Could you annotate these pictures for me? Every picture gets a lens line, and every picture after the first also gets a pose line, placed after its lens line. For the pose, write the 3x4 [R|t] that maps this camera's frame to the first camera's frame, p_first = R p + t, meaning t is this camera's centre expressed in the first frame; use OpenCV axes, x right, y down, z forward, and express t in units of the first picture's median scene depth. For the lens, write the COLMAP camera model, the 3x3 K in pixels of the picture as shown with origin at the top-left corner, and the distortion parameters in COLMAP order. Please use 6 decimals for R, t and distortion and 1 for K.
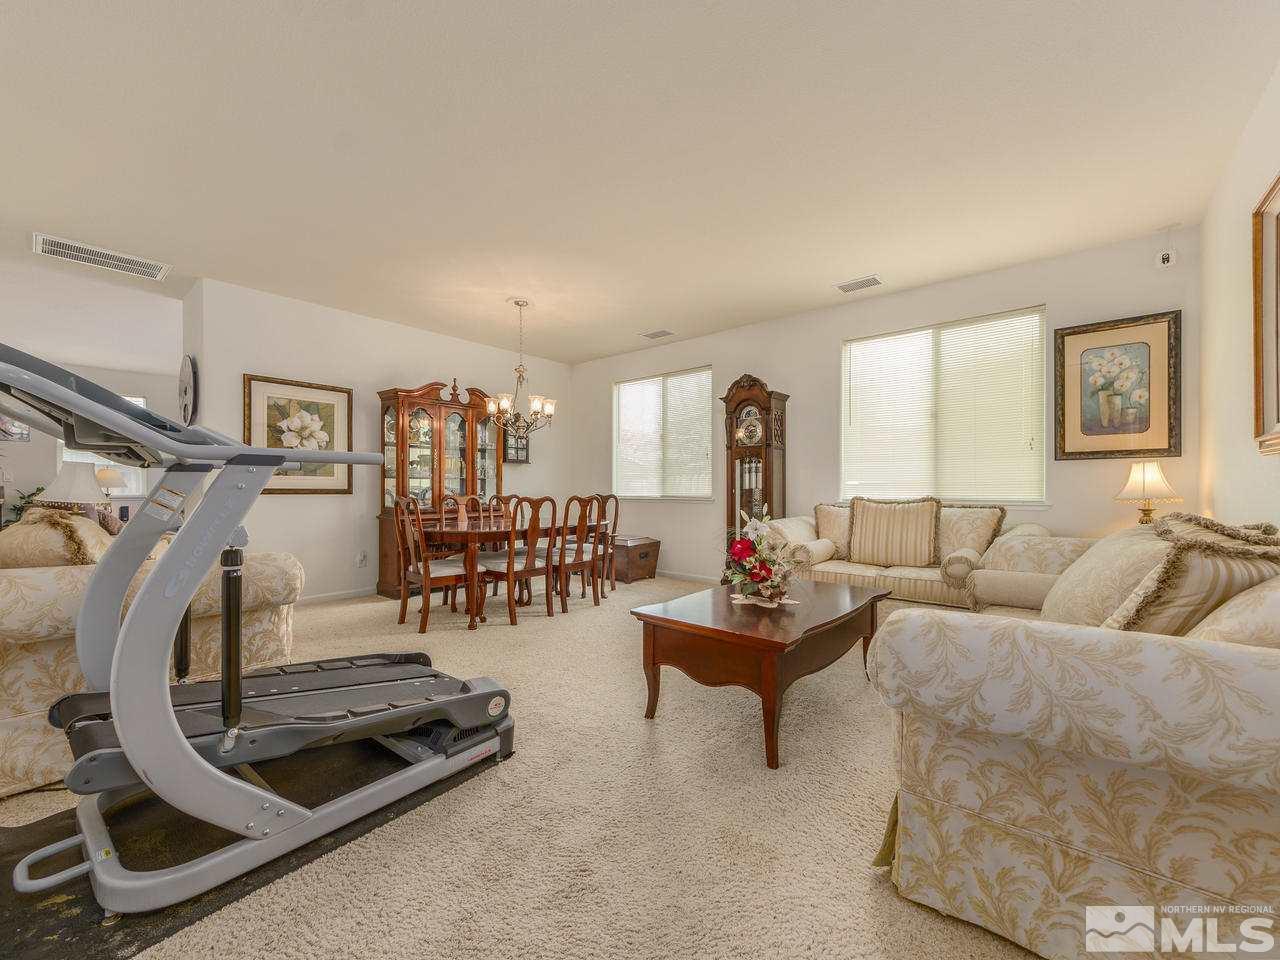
lens RADIAL K [[521.9, 0, 639.8], [0, 521.9, 490.6], [0, 0, 1]] dist [0.001563, -0.000151]
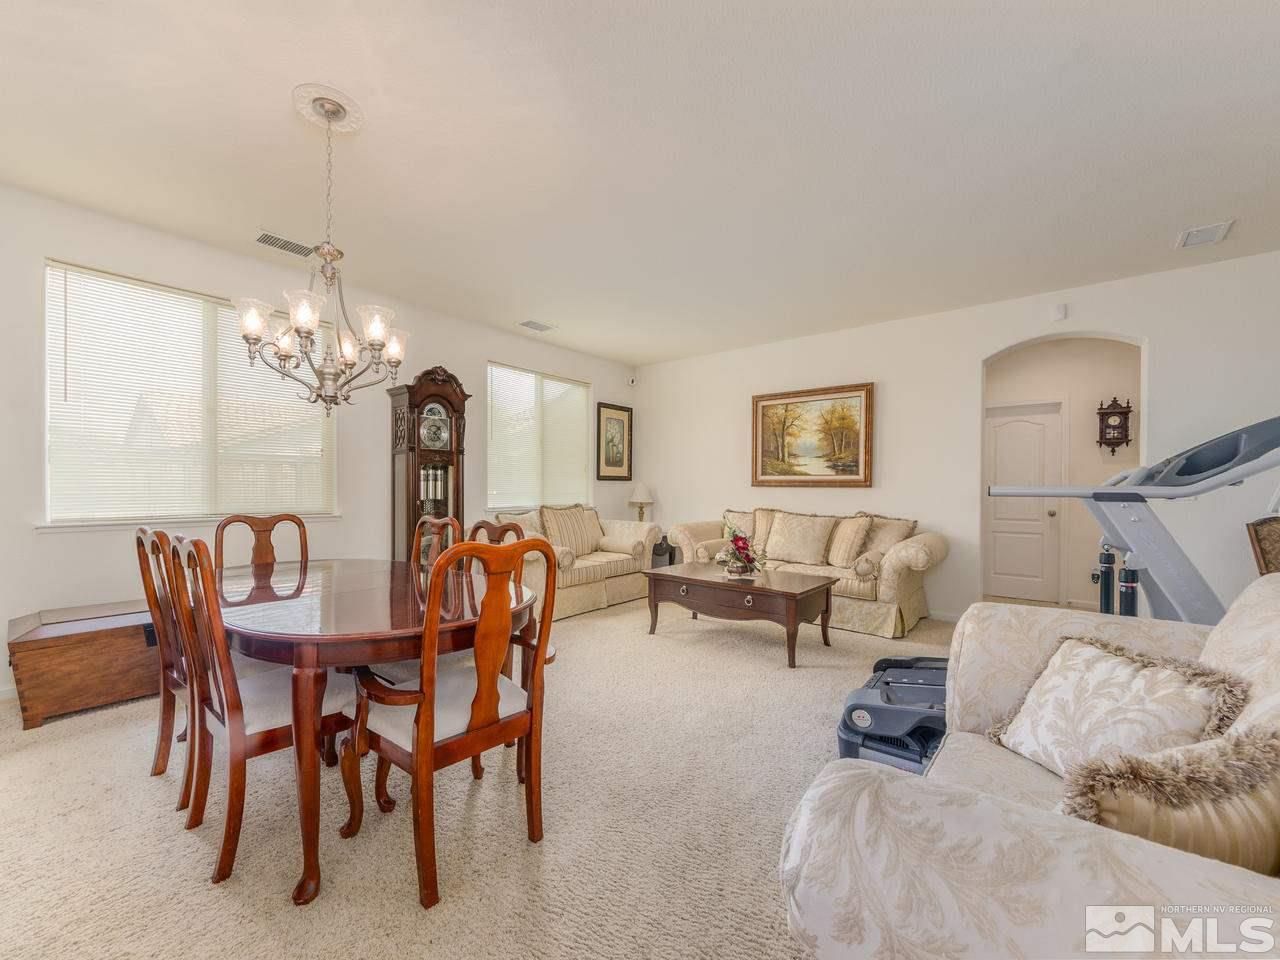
lens RADIAL K [[521.9, 0, 639.8], [0, 521.9, 490.6], [0, 0, 1]] dist [0.001563, -0.000151]
pose [[-0.008309, 0.004389, 0.999956, -0.710743], [0.000809, 0.999990, -0.004382, -0.015065], [-0.999965, 0.000772, -0.008313, 0.726097]]
